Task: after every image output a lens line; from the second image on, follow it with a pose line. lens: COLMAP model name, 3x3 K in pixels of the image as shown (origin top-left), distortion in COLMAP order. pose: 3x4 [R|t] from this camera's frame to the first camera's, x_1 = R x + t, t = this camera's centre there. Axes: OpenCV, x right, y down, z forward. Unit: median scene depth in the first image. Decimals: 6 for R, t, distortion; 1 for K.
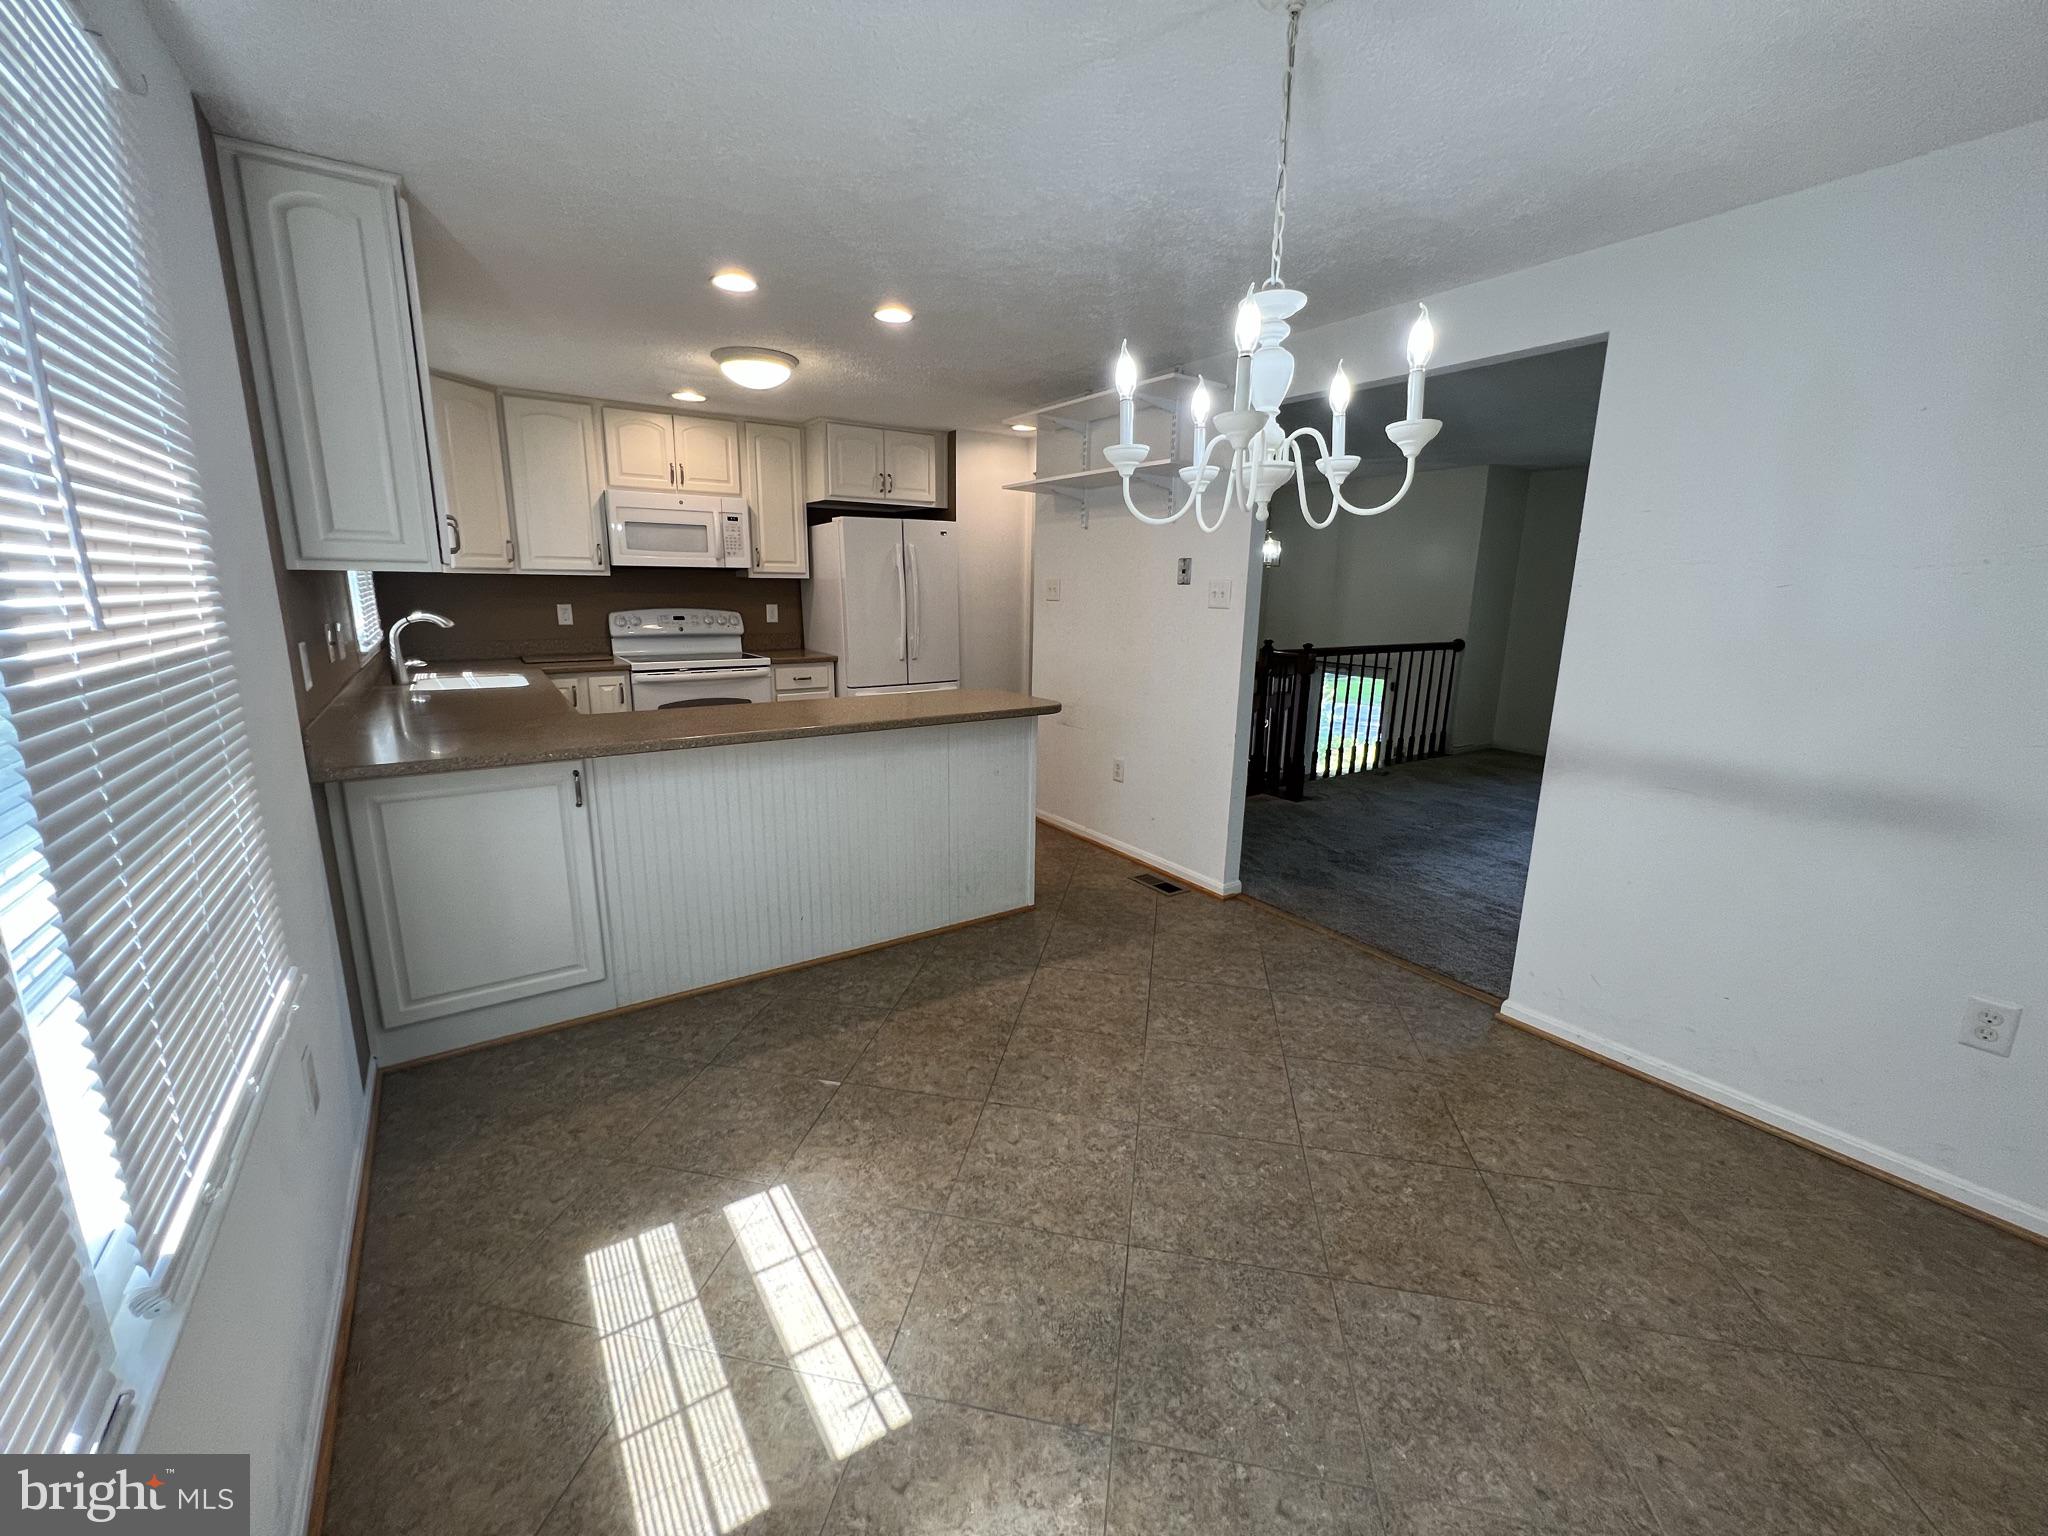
lens RADIAL K [[821.8, 0, 1019.4], [0, 821.8, 767.2], [0, 0, 1]] dist [0.000519, -0.000038]
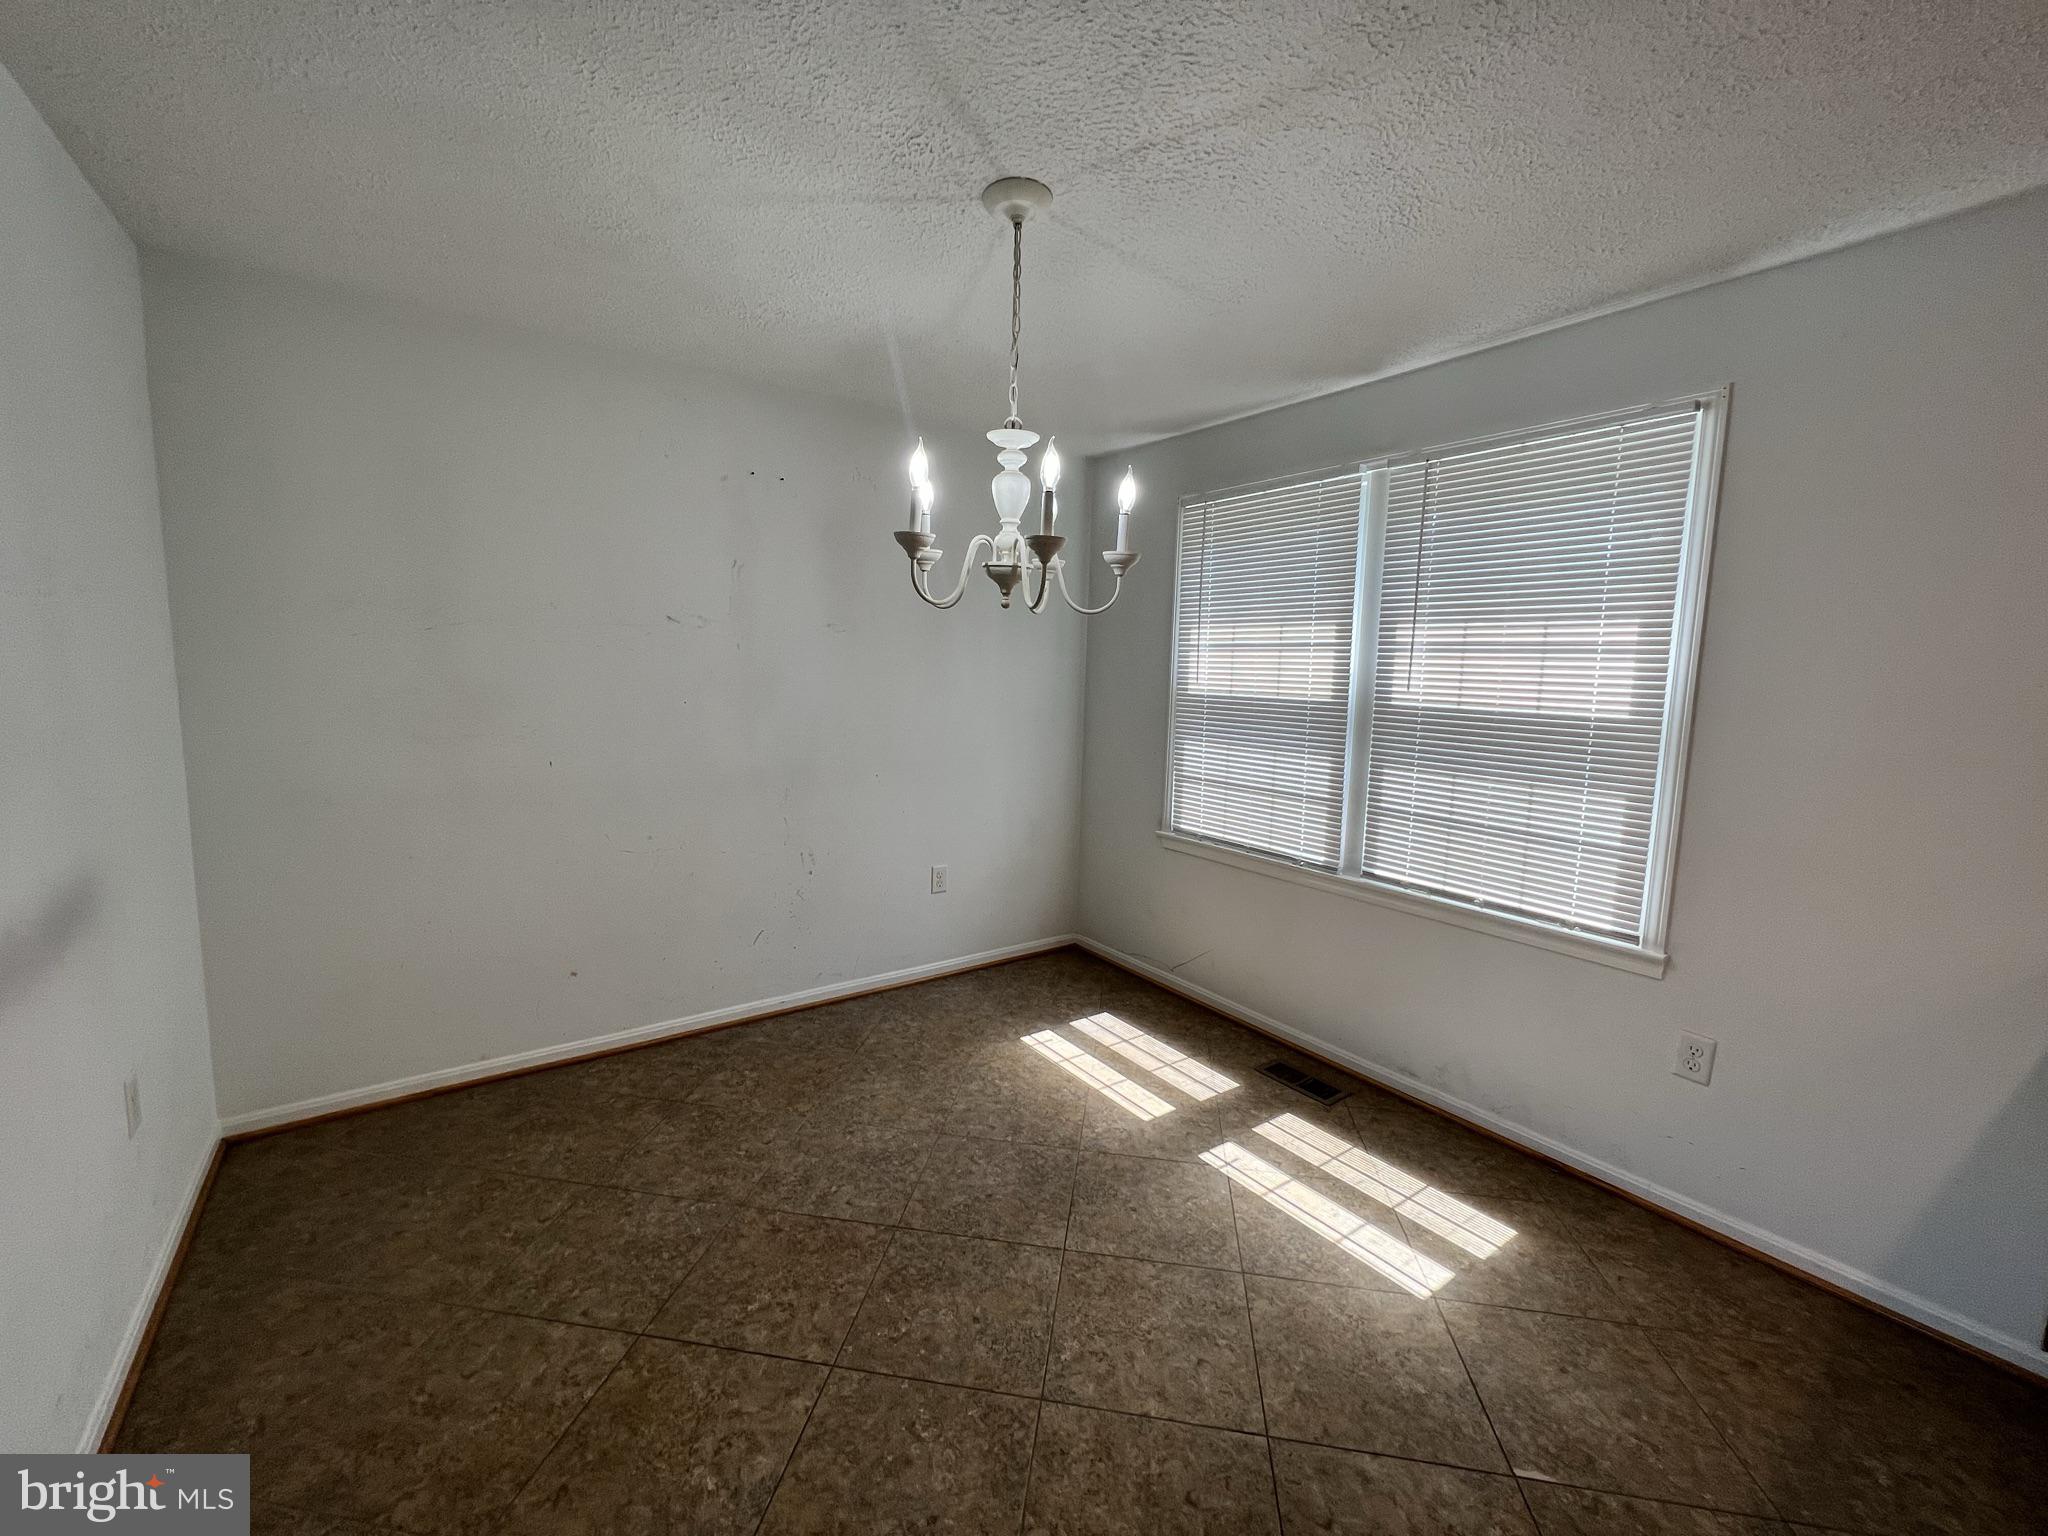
lens RADIAL K [[821.8, 0, 1021.7], [0, 821.8, 764.5], [0, 0, 1]] dist [0.000519, -0.000038]
pose [[-0.998523, -0.036403, -0.040320, 0.273741], [-0.047715, 0.942536, 0.330680, -0.422650], [0.025966, 0.332116, -0.942881, 1.935673]]
